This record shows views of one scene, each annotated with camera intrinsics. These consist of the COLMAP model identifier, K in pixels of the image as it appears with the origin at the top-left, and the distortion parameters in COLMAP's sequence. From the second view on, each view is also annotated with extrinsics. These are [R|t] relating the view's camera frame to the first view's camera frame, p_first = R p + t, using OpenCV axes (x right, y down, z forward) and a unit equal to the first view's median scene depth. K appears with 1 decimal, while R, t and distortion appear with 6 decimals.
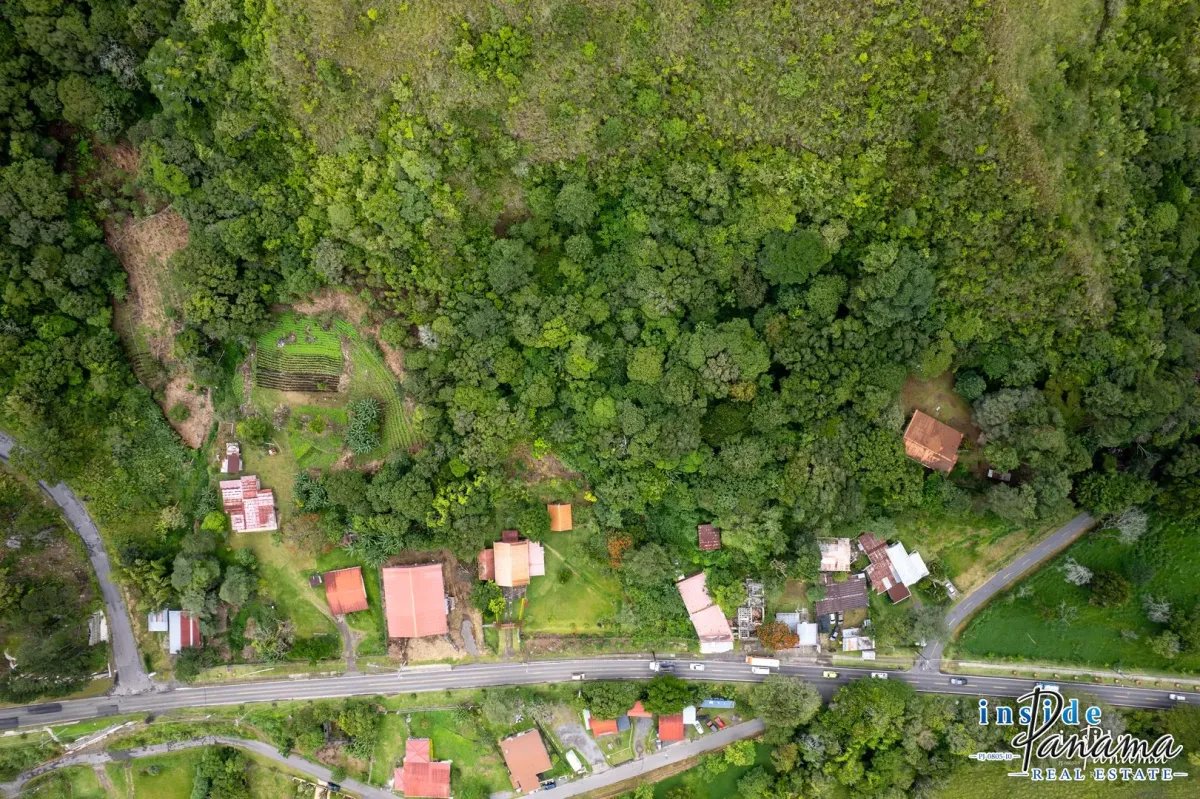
lens RADIAL K [[769.2, 0, 603.5], [0, 769.2, 394.5], [0, 0, 1]] dist [-0.078307, 0.067514]
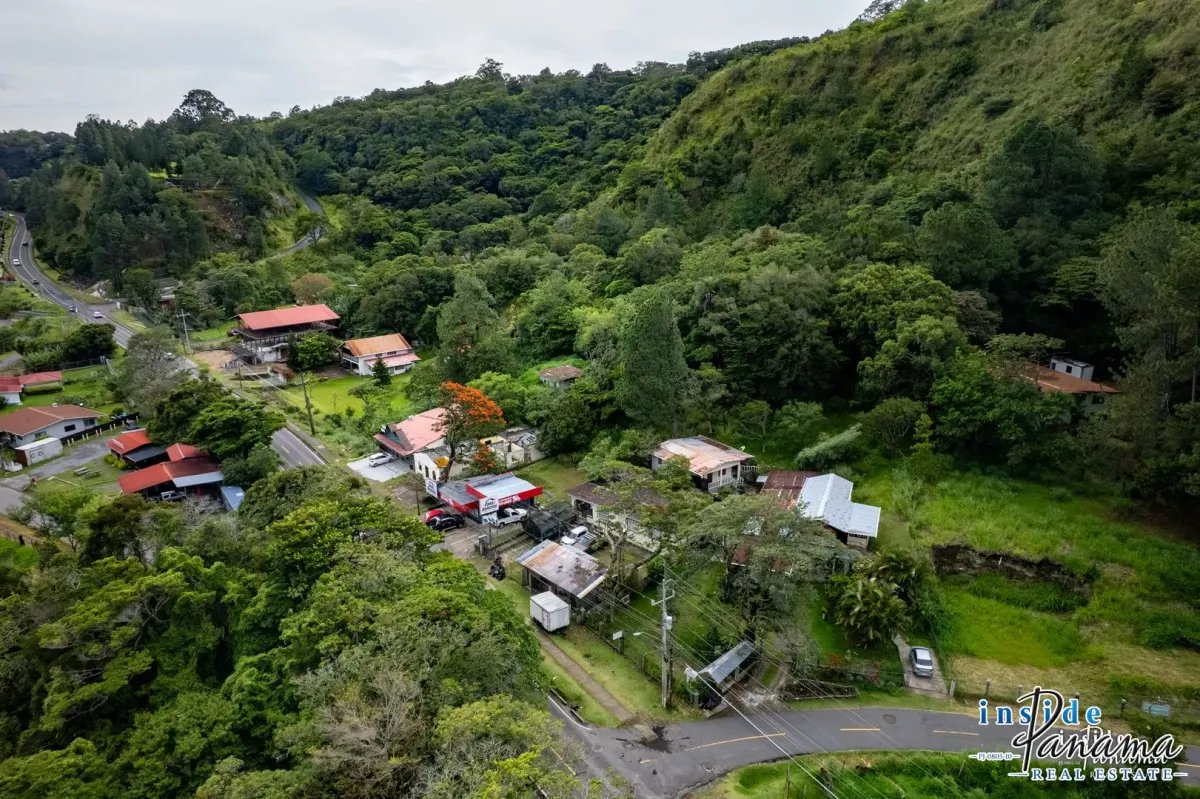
lens RADIAL K [[769.2, 0, 600.2], [0, 769.2, 402.5], [0, 0, 1]] dist [-0.078307, 0.067514]
pose [[0.623351, 0.231613, -0.746853, 0.604606], [-0.781769, 0.164520, -0.601473, 0.527463], [-0.016437, 0.958796, 0.283621, 0.889356]]
